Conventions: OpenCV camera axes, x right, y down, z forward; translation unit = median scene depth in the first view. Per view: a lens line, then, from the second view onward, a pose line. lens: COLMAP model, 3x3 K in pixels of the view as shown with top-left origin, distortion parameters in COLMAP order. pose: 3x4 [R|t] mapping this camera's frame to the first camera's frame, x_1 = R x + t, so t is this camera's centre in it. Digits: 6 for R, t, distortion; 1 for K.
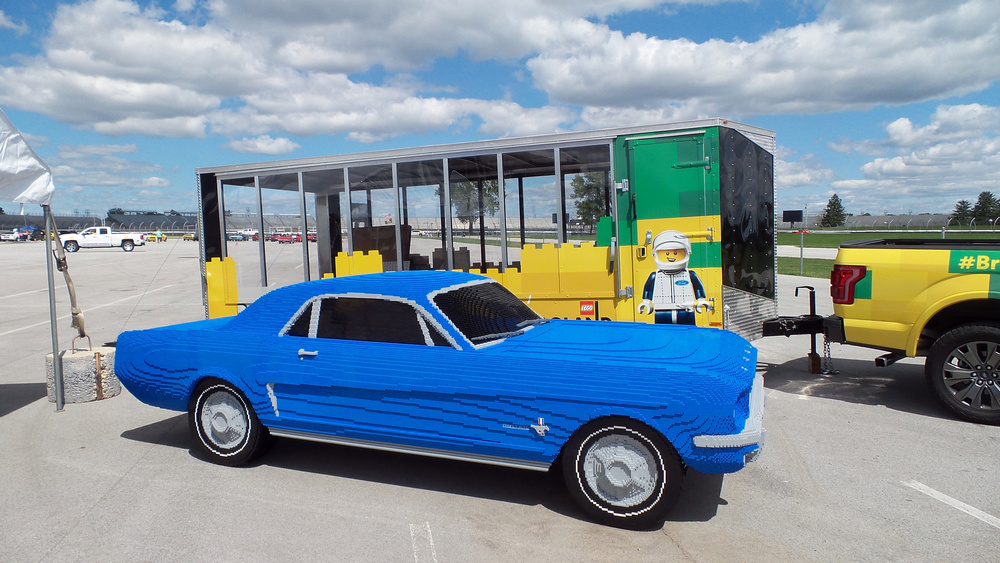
lens RADIAL K [[681.6, 0, 504.7], [0, 681.6, 287.8], [0, 0, 1]] dist [0.012049, -0.006027]
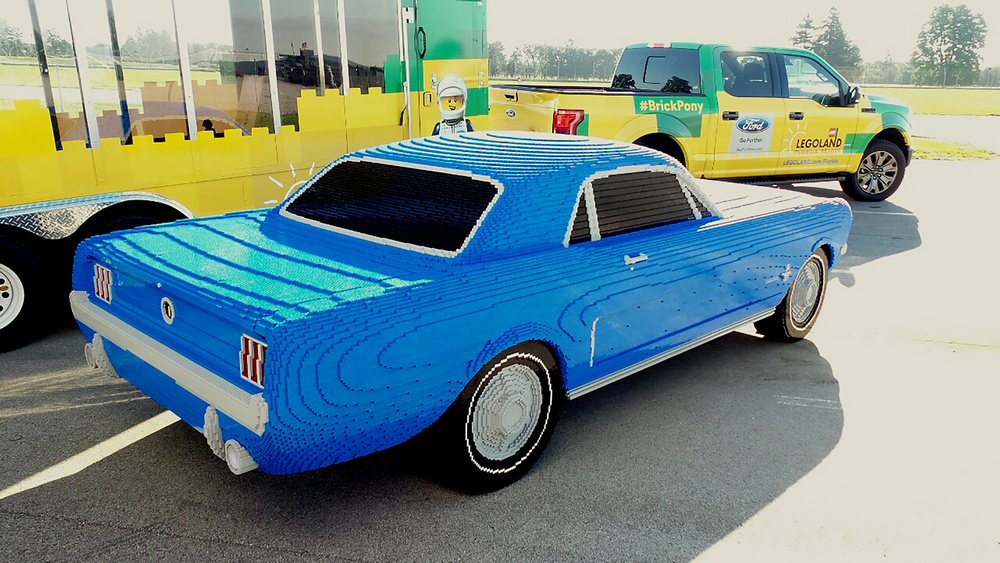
lens RADIAL K [[769.1, 0, 501.7], [0, 769.1, 279.3], [0, 0, 1]] dist [0.024922, 0.005458]
pose [[0.392358, -0.220478, 0.892998, -0.831453], [0.047177, 0.974393, 0.219846, -0.049926], [-0.918602, -0.044129, 0.392712, 0.649518]]
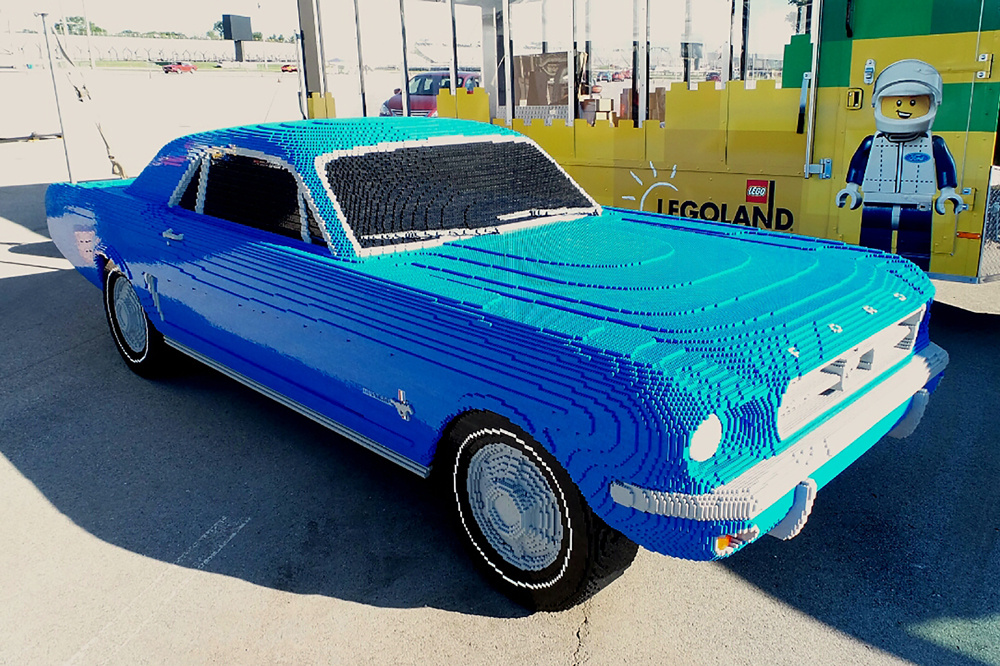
lens RADIAL K [[813.0, 0, 556.4], [0, 813.0, 331.9], [0, 0, 1]] dist [0.006726, 0.009081]
pose [[0.934358, 0.125613, -0.333461, 0.271917], [-0.046299, 0.970670, 0.235916, -0.015161], [0.353314, -0.204991, 0.912769, 0.304681]]
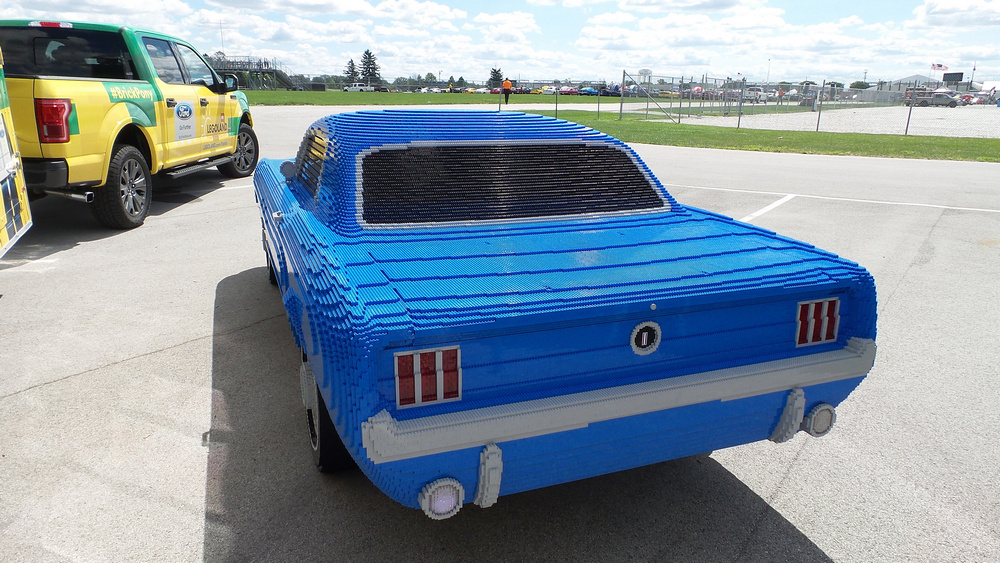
lens RADIAL K [[681.6, 0, 484.2], [0, 681.6, 286.5], [0, 0, 1]] dist [0.012049, -0.006027]
pose [[-0.671121, -0.206785, 0.711925, -0.646978], [0.048750, 0.945923, 0.320708, -0.067857], [-0.739744, 0.249940, -0.624748, 1.338653]]
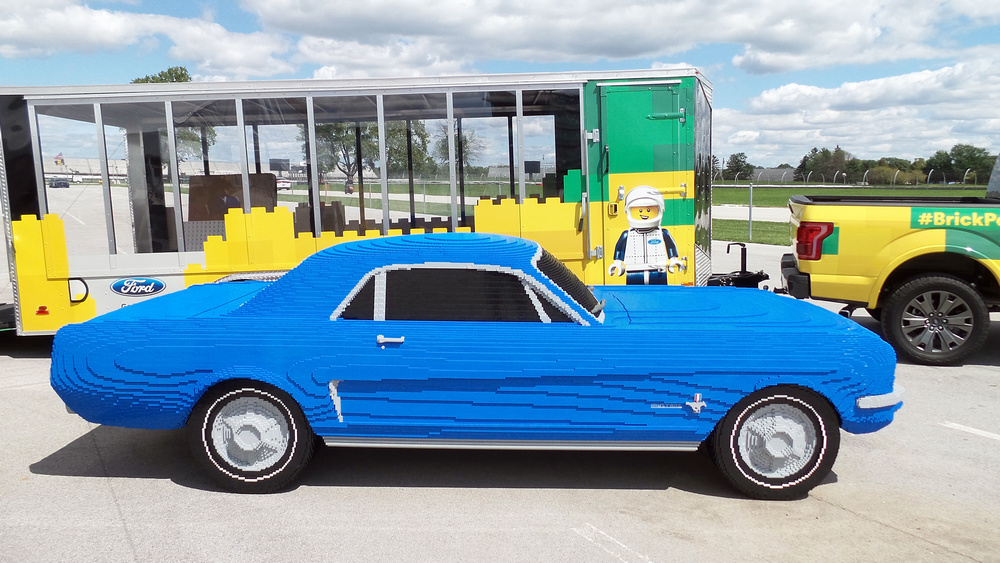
lens RADIAL K [[765.3, 0, 507.9], [0, 765.3, 287.7], [0, 0, 1]] dist [0.012829, 0.006484]
pose [[0.933067, -0.037738, 0.357717, -0.380271], [0.017804, 0.998108, 0.058857, -0.011791], [-0.359261, -0.048548, 0.931973, 0.096360]]
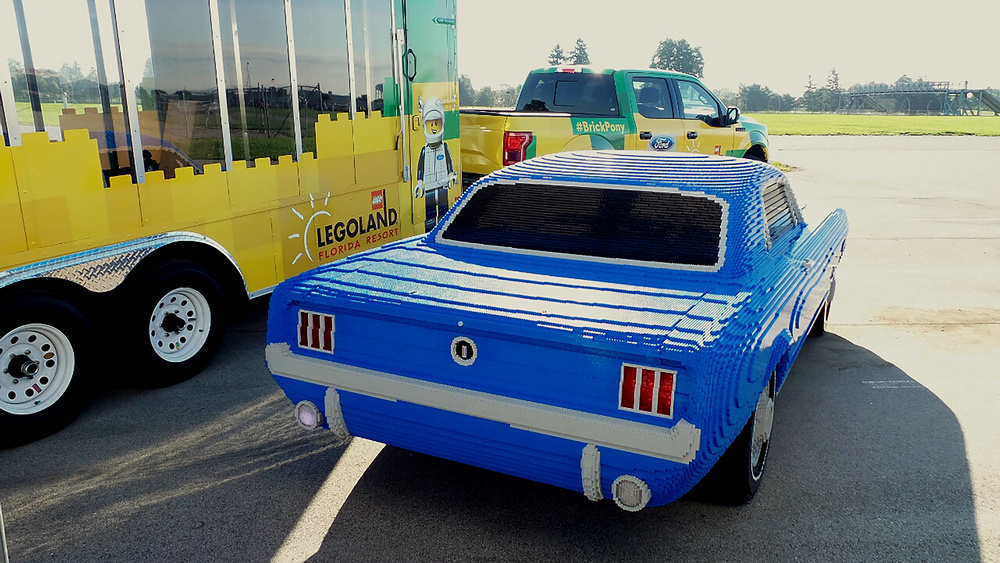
lens RADIAL K [[769.1, 0, 503.6], [0, 769.1, 277.5], [0, 0, 1]] dist [0.024922, 0.005458]
pose [[0.104636, -0.207985, 0.972519, -0.908181], [0.061608, 0.977365, 0.202392, -0.063789], [-0.992601, 0.038738, 0.115081, 0.980111]]
